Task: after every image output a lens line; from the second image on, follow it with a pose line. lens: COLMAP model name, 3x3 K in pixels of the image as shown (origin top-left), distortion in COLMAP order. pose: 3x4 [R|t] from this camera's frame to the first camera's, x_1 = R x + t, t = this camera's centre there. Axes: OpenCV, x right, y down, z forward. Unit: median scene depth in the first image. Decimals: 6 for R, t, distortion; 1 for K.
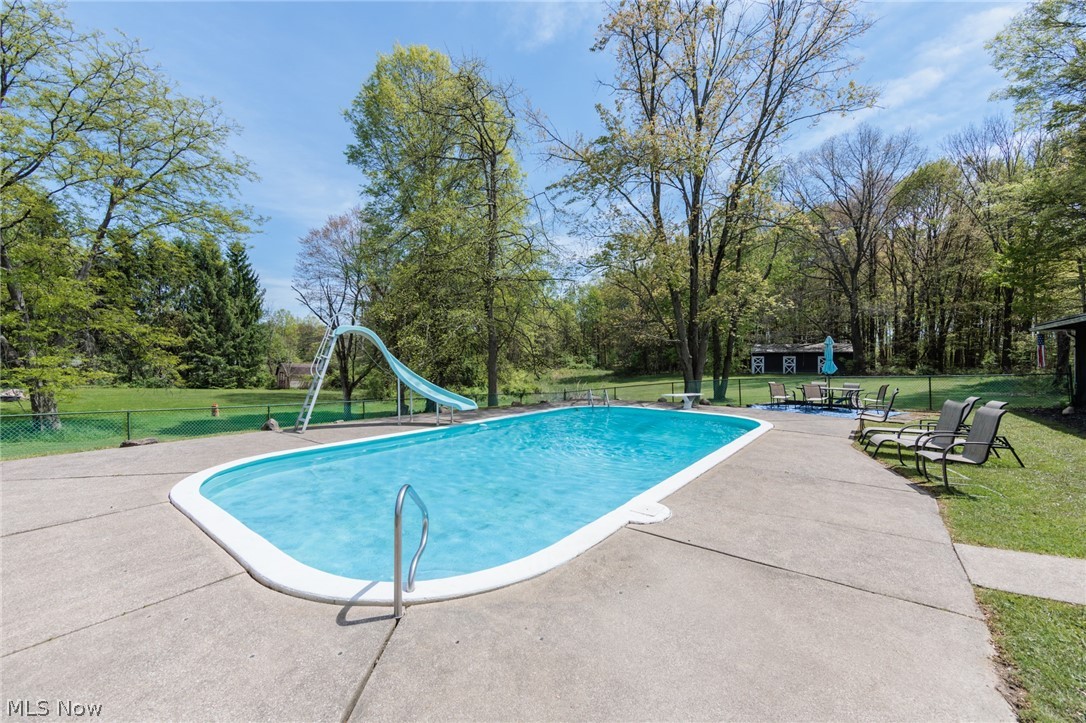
lens RADIAL K [[423.6, 0, 545.1], [0, 423.6, 360.5], [0, 0, 1]] dist [-0.000680, 0.000094]
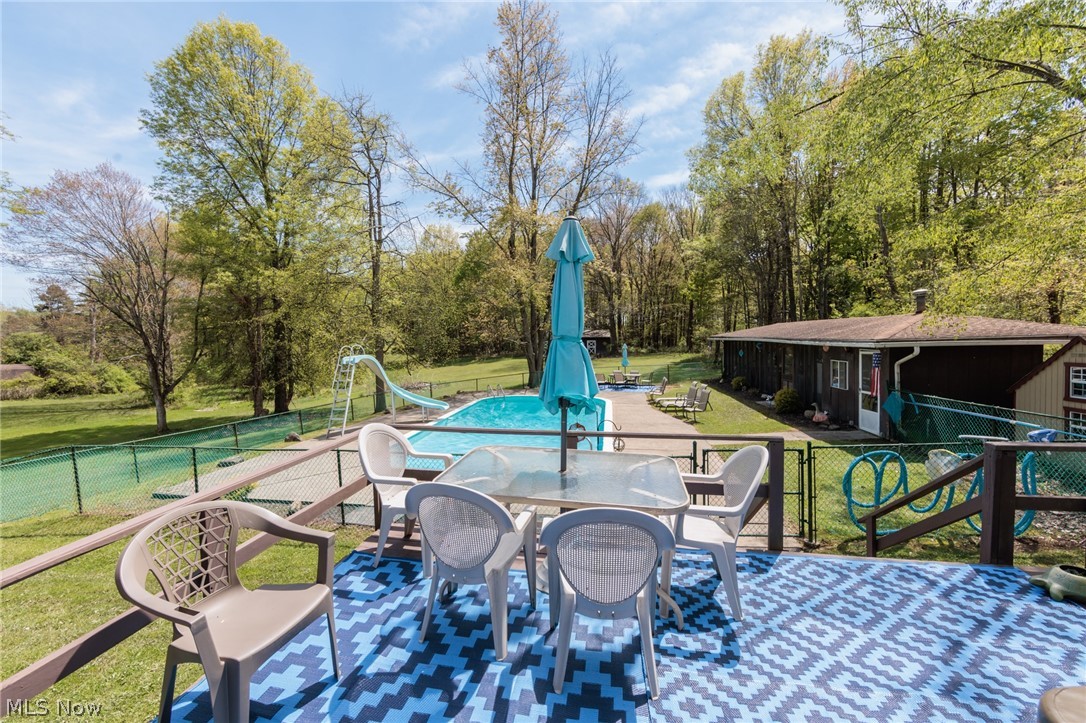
lens RADIAL K [[426.5, 0, 545.1], [0, 426.5, 360.9], [0, 0, 1]] dist [-0.002085, -0.000485]
pose [[0.871408, -0.043474, 0.488629, -0.239060], [0.018101, 0.998237, 0.056533, -0.050126], [-0.490225, -0.040418, 0.870659, -0.175285]]
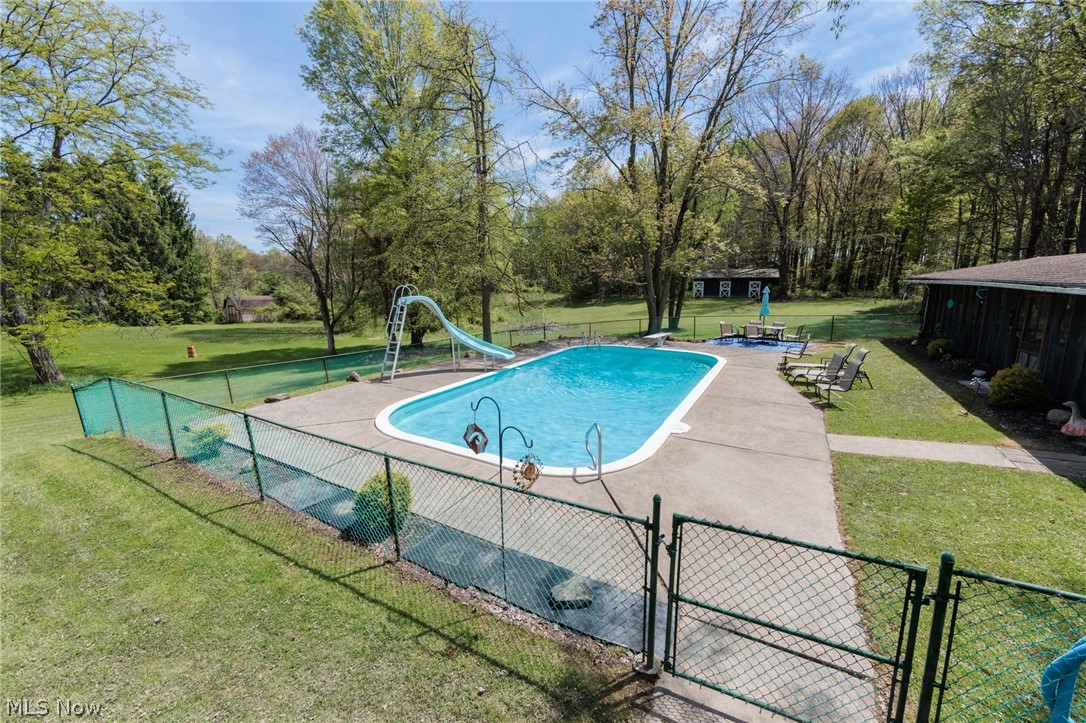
lens RADIAL K [[423.6, 0, 545.1], [0, 423.6, 360.5], [0, 0, 1]] dist [-0.000680, 0.000094]
pose [[0.990541, -0.037798, 0.131906, -0.098625], [0.012214, 0.981783, 0.189615, -0.049392], [-0.136670, -0.186211, 0.972958, -0.114201]]
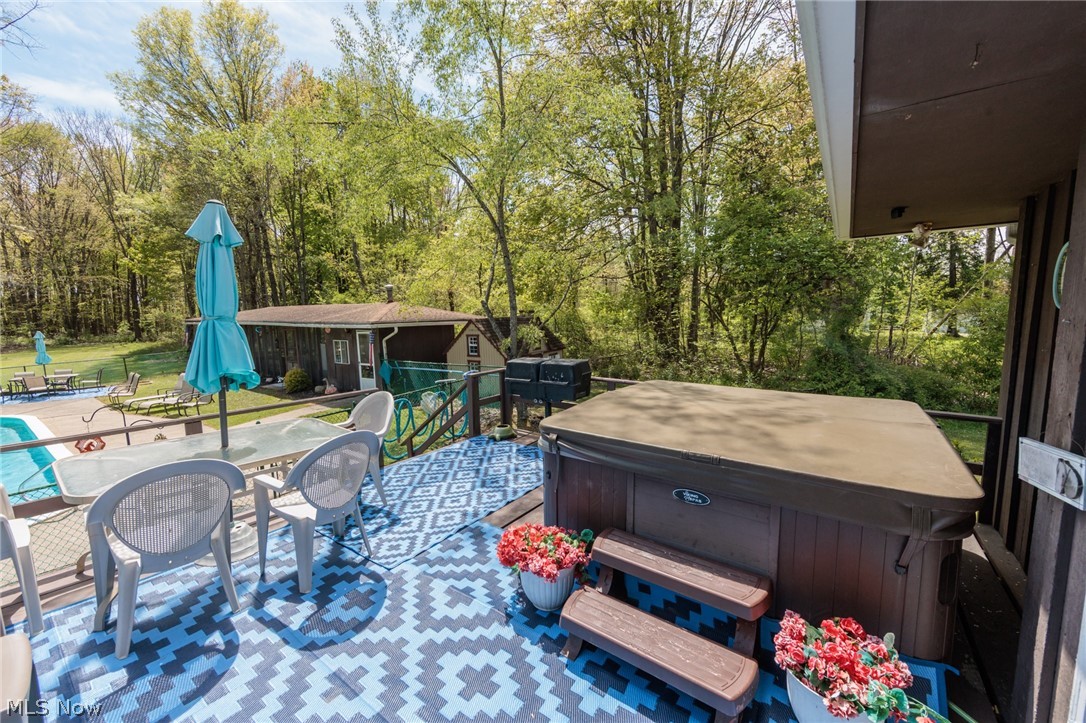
lens RADIAL K [[423.6, 0, 545.1], [0, 423.6, 360.5], [0, 0, 1]] dist [-0.000680, 0.000094]
pose [[-0.052453, -0.109767, 0.992572, -0.296052], [0.010505, 0.993825, 0.110461, -0.050072], [-0.998568, 0.016221, -0.050976, -0.163172]]
